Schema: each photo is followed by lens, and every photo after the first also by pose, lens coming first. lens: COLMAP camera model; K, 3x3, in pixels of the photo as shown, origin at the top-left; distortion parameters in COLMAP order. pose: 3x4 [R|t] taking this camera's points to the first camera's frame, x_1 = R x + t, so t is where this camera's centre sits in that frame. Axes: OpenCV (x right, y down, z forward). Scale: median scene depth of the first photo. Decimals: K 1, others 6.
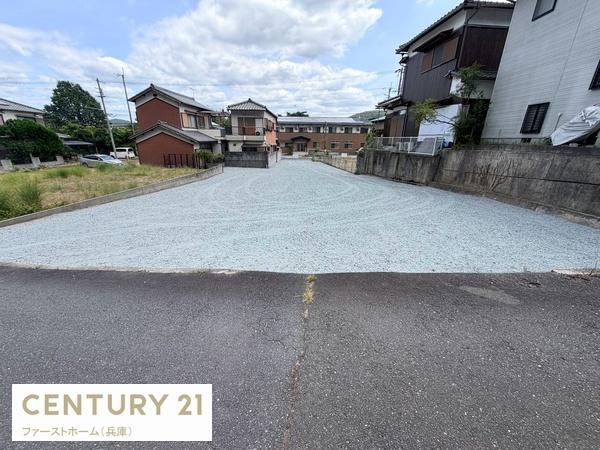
lens RADIAL K [[239.7, 0, 298.1], [0, 239.7, 225.0], [0, 0, 1]] dist [-0.000379, 0.000149]
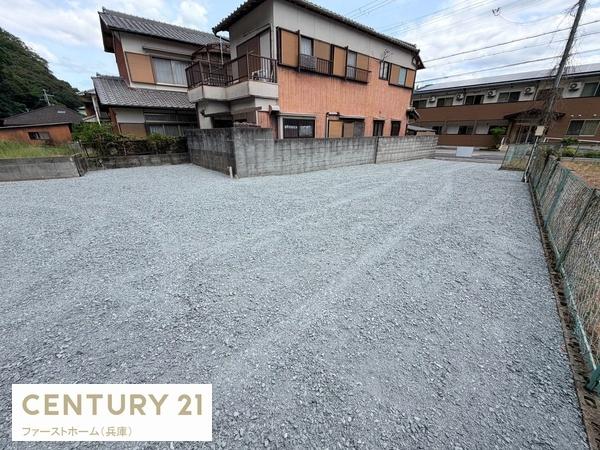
lens RADIAL K [[239.7, 0, 298.1], [0, 239.7, 225.0], [0, 0, 1]] dist [-0.000379, 0.000149]
pose [[0.656730, 0.260866, -0.707570, 0.193225], [-0.245011, 0.961172, 0.126957, -0.237387], [0.713215, 0.089985, 0.695145, 0.835483]]
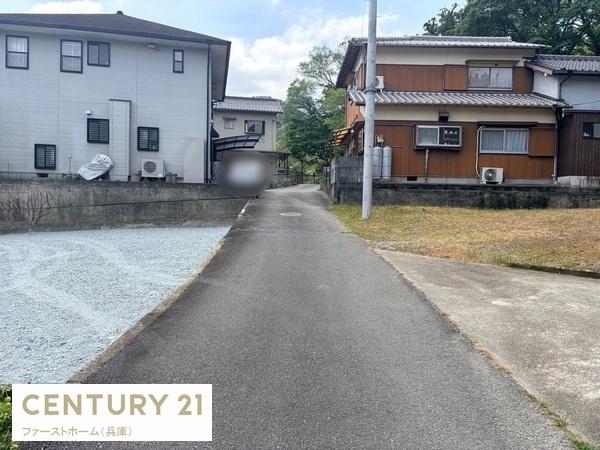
lens RADIAL K [[456.0, 0, 290.4], [0, 456.0, 222.8], [0, 0, 1]] dist [0.001229, 0.005454]
pose [[-0.214049, -0.050464, 0.975519, -0.453307], [0.305927, 0.944960, 0.116010, -0.019349], [-0.927681, 0.323270, -0.186829, 0.154121]]
